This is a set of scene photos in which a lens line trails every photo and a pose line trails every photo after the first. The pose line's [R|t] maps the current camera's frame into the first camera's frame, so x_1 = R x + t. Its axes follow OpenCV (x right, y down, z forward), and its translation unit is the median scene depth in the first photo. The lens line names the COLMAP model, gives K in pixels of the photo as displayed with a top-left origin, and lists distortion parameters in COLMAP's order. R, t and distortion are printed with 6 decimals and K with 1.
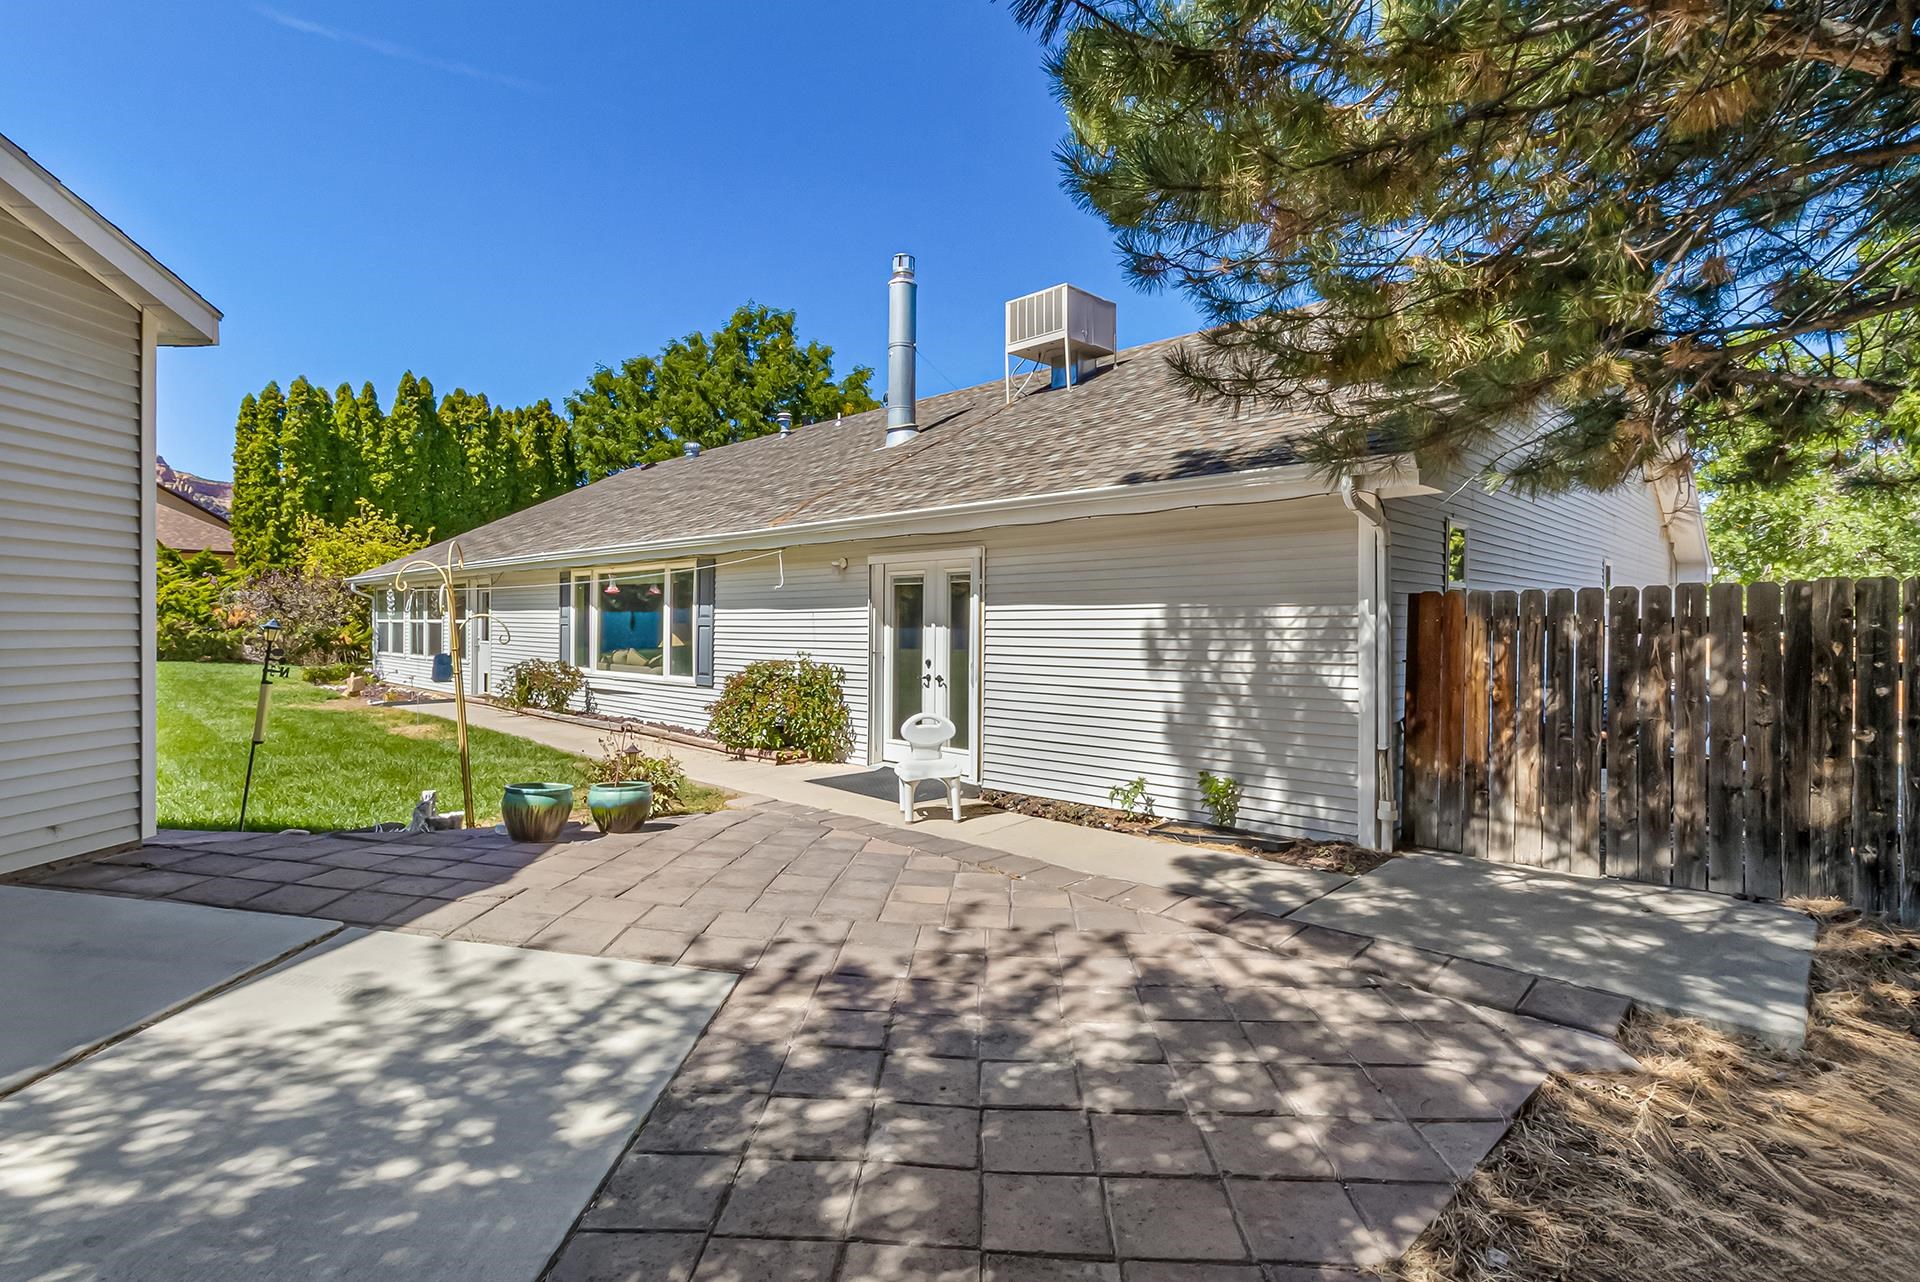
lens RADIAL K [[896.9, 0, 967.0], [0, 896.9, 617.0], [0, 0, 1]] dist [0.089671, -0.044504]
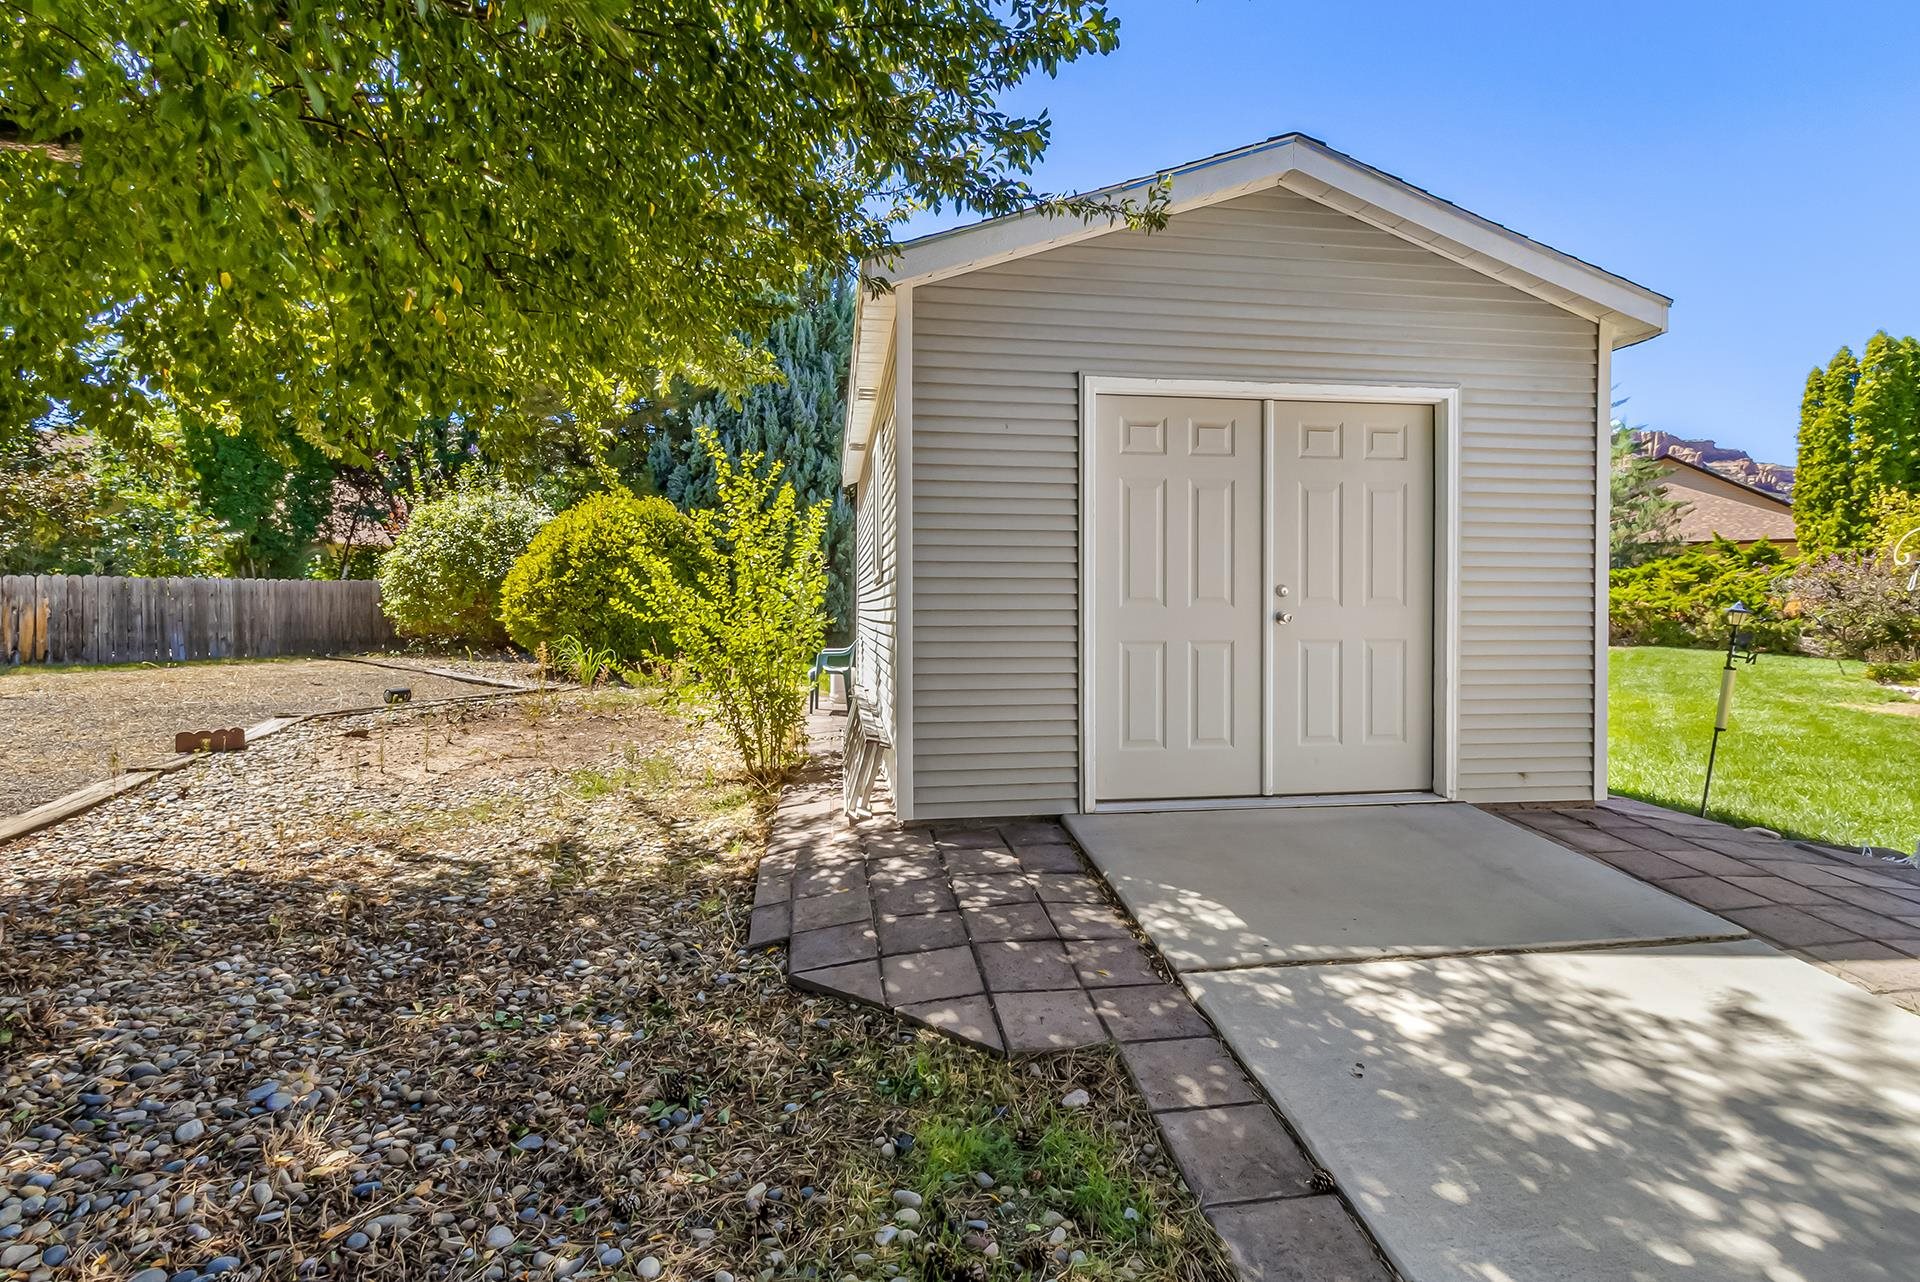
lens RADIAL K [[896.9, 0, 967.0], [0, 896.9, 617.0], [0, 0, 1]] dist [0.089671, -0.044504]
pose [[0.162847, -0.001447, -0.986650, 0.075327], [0.008986, 0.999960, 0.000017, 0.012832], [0.986610, -0.008869, 0.162853, 0.084659]]
